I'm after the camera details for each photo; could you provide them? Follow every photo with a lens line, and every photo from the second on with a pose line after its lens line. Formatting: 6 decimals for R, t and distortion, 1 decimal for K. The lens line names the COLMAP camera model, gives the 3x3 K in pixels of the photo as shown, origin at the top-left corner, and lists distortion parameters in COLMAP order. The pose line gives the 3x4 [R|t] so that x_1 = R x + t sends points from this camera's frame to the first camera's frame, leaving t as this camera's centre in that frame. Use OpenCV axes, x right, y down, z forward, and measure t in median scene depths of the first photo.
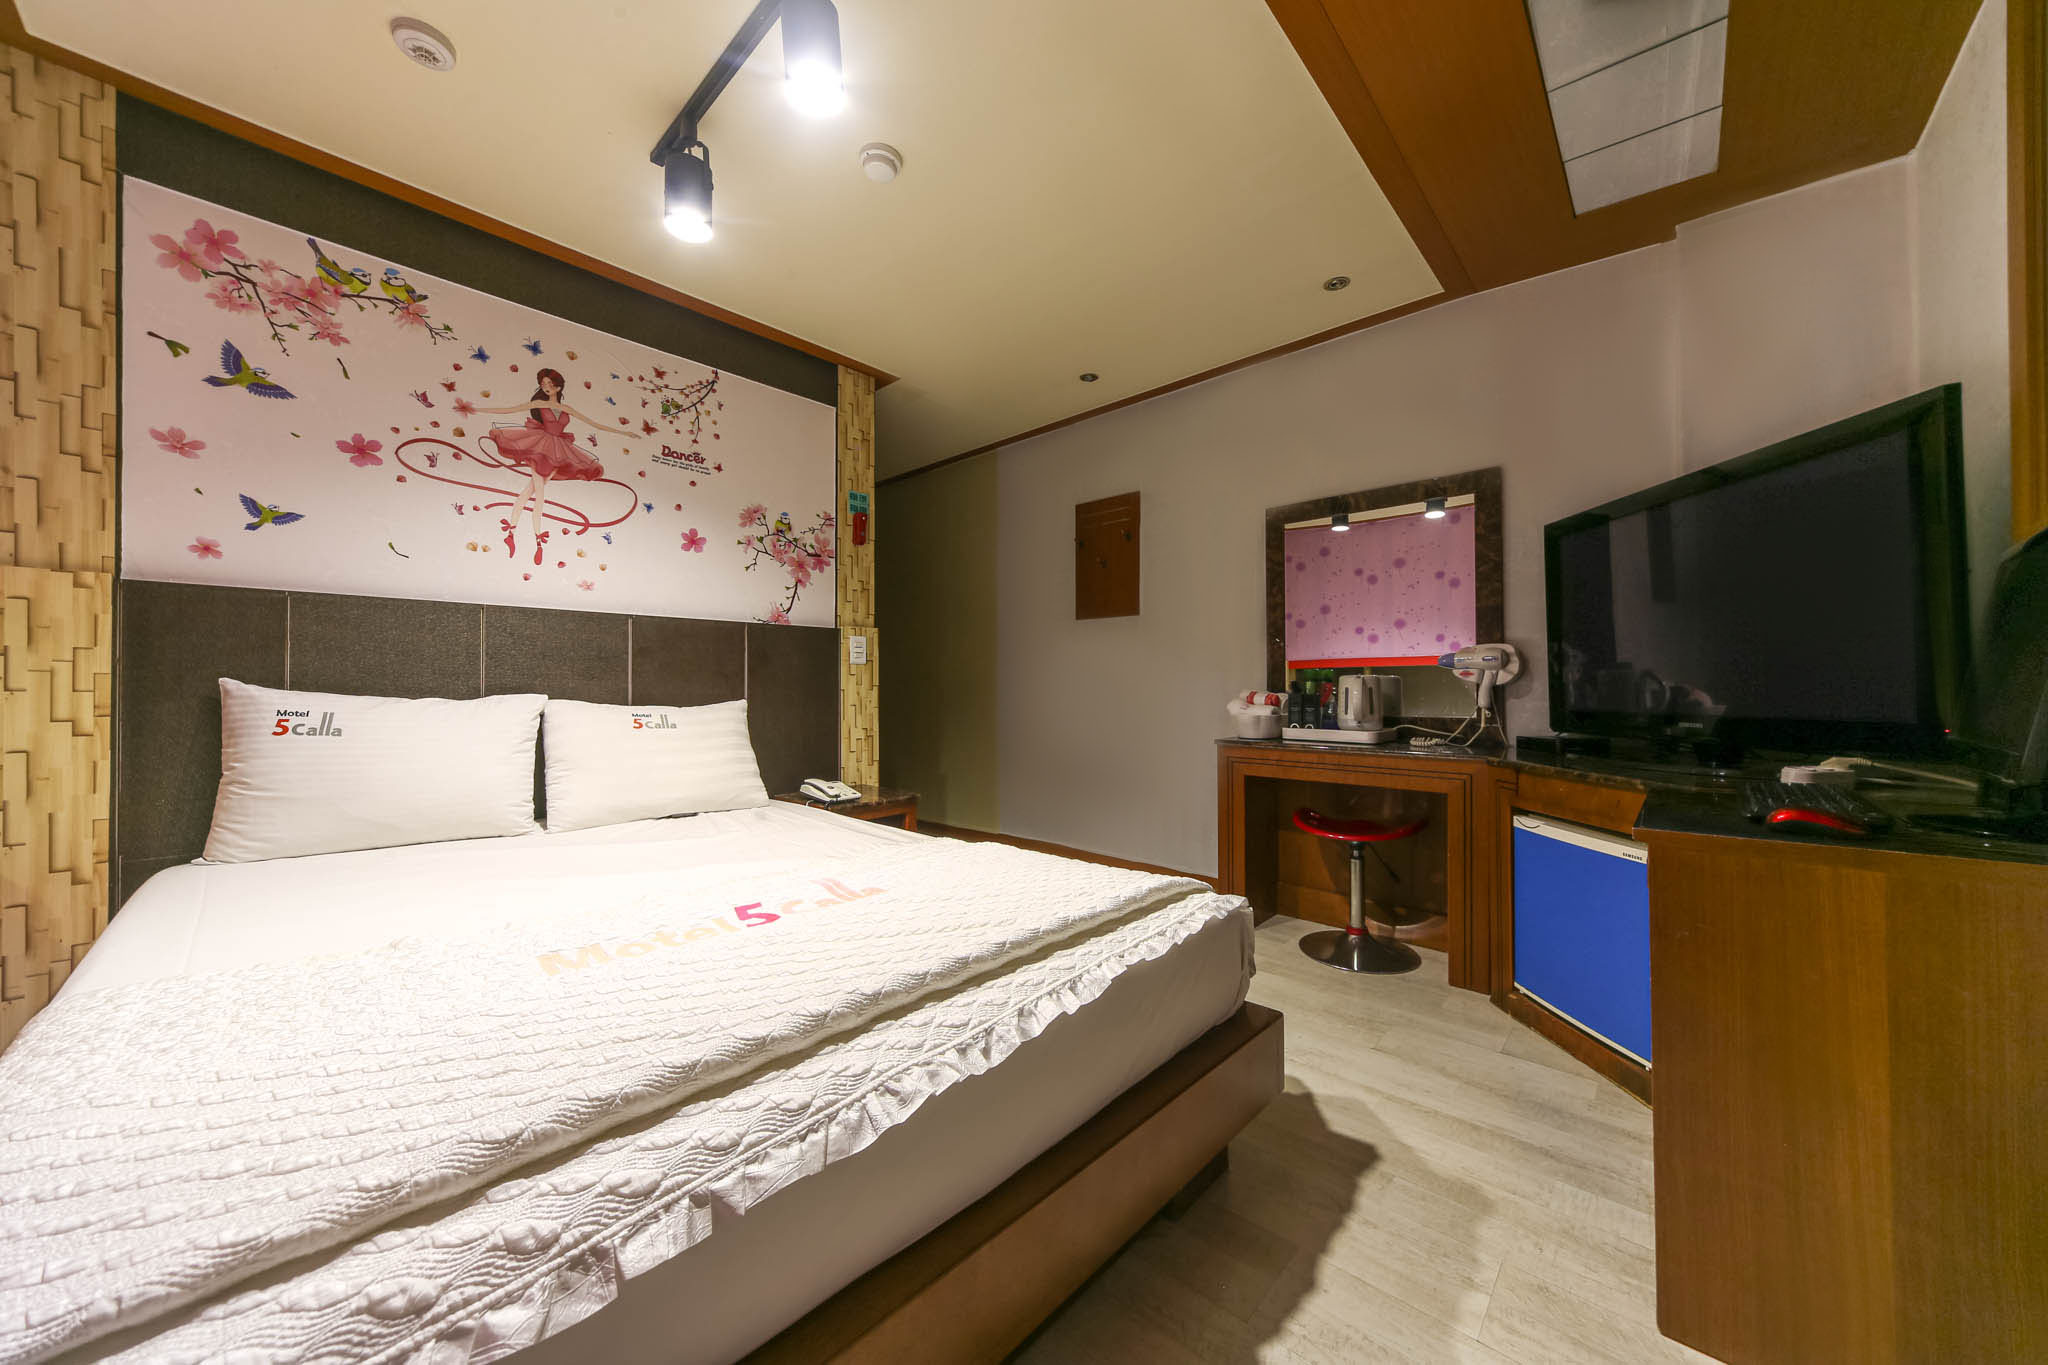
lens RADIAL K [[710.3, 0, 1033.6], [0, 710.3, 684.3], [0, 0, 1]] dist [-0.008185, 0.002764]
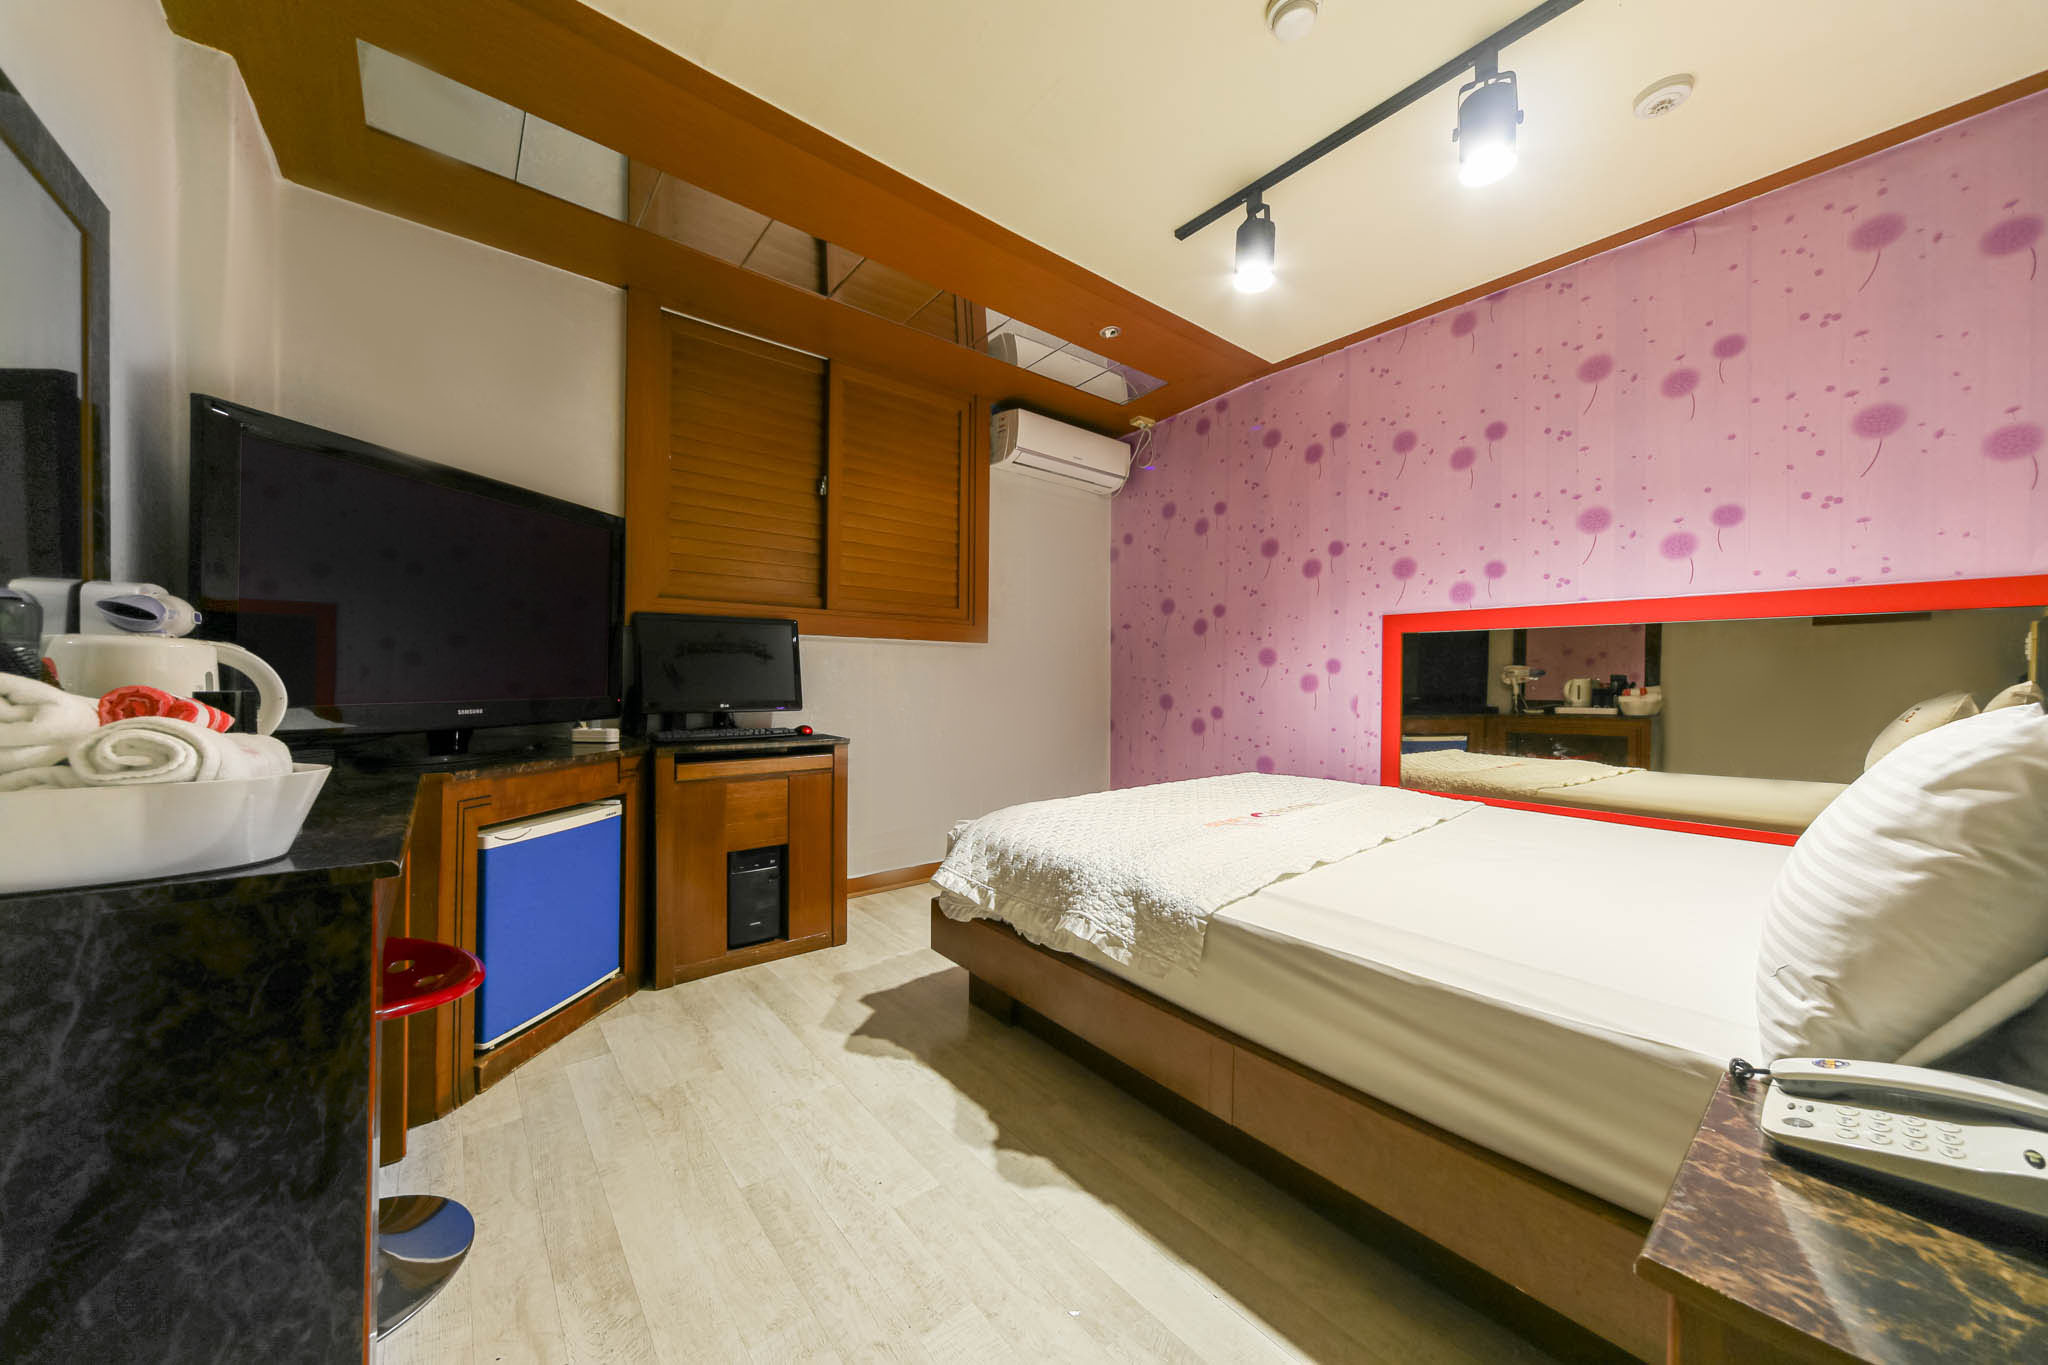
lens RADIAL K [[710.3, 0, 1033.6], [0, 710.3, 684.3], [0, 0, 1]] dist [-0.008185, 0.002764]
pose [[-0.991734, -0.007243, 0.128104, -0.027886], [-0.007388, 0.999972, -0.000654, 0.008975], [-0.128096, -0.001595, -0.991761, 1.453319]]
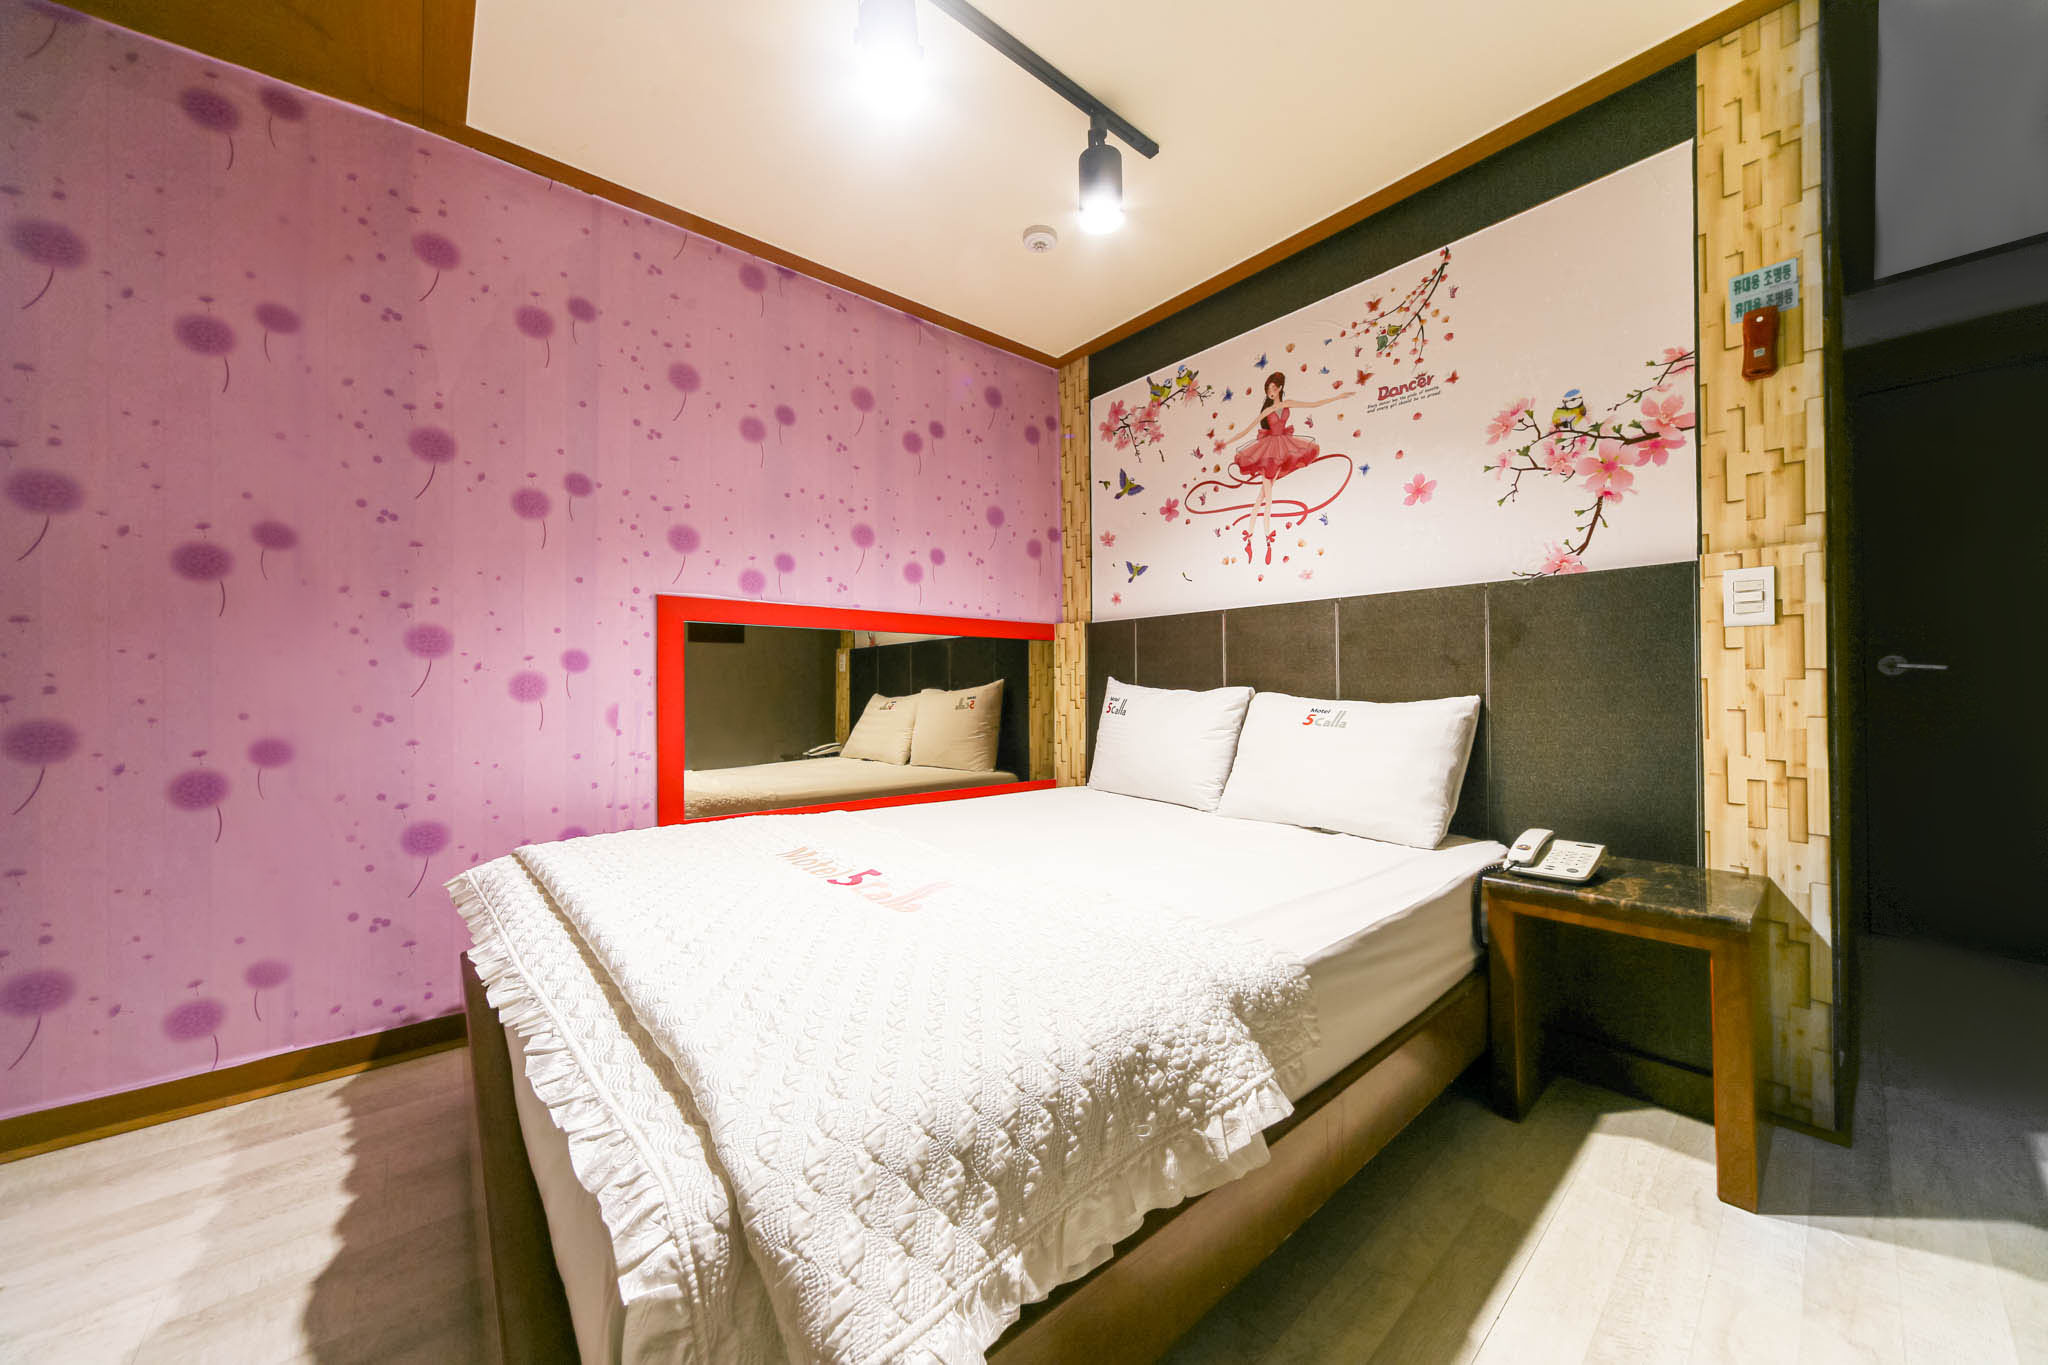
lens RADIAL K [[710.3, 0, 1033.6], [0, 710.3, 684.3], [0, 0, 1]] dist [-0.008185, 0.002764]
pose [[-0.114261, -0.003150, -0.993446, 0.380860], [0.012488, 0.999911, -0.004607, 0.010150], [0.993372, -0.012933, -0.114212, 0.750618]]
